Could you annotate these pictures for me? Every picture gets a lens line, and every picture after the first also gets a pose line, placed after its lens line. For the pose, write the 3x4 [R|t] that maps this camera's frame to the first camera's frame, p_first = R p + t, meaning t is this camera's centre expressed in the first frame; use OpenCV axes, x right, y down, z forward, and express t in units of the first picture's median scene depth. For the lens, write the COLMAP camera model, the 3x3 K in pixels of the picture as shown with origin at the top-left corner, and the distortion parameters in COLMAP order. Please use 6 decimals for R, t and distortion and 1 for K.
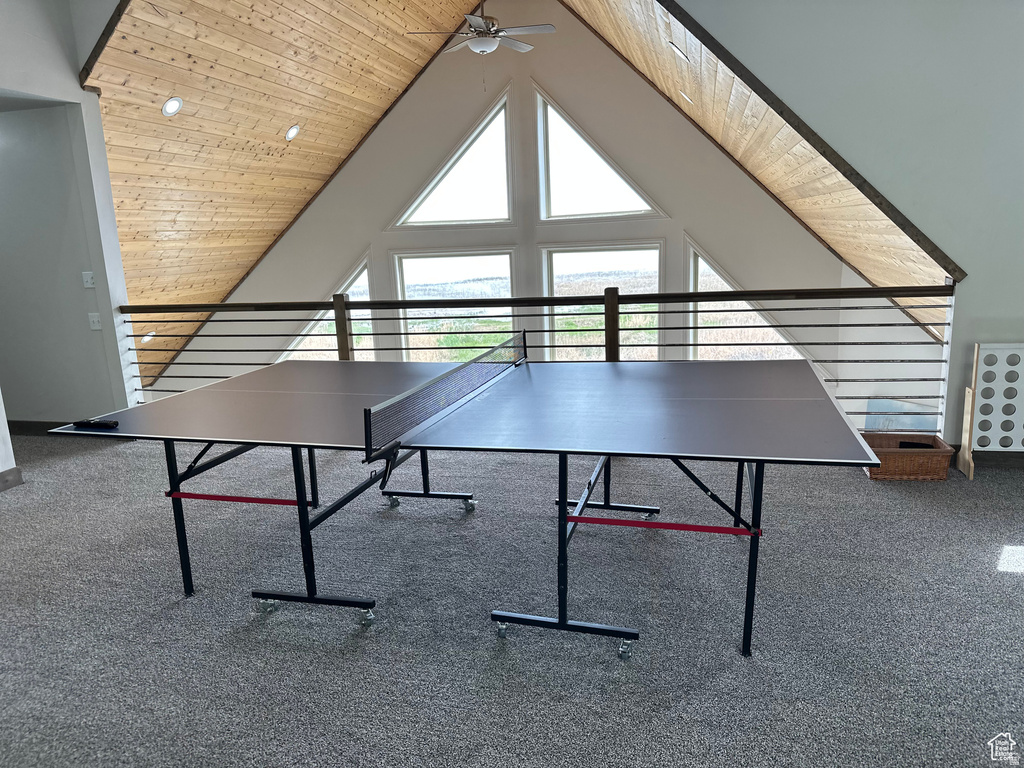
lens RADIAL K [[757.1, 0, 511.6], [0, 757.1, 375.0], [0, 0, 1]] dist [-0.002576, 0.000834]
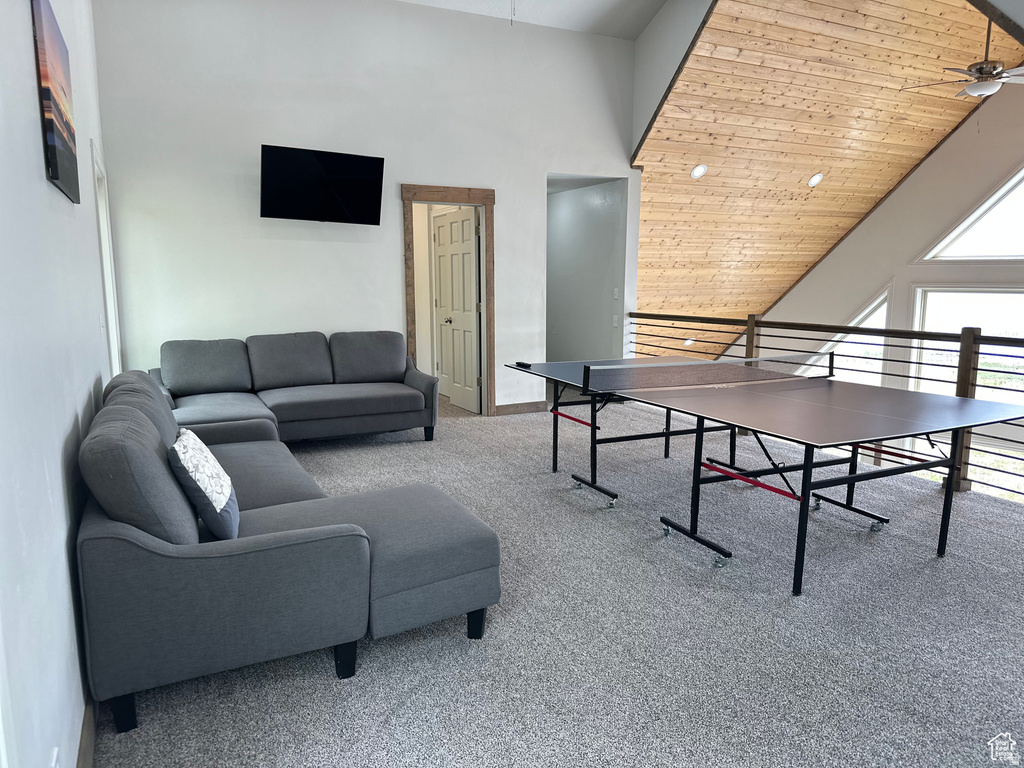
lens RADIAL K [[706.2, 0, 509.3], [0, 706.2, 387.3], [0, 0, 1]] dist [0.090176, -0.124878]
pose [[0.662978, 0.154770, -0.732466, 0.344318], [-0.159971, 0.985087, 0.063354, 0.004408], [0.731348, 0.075171, 0.677849, -0.105724]]
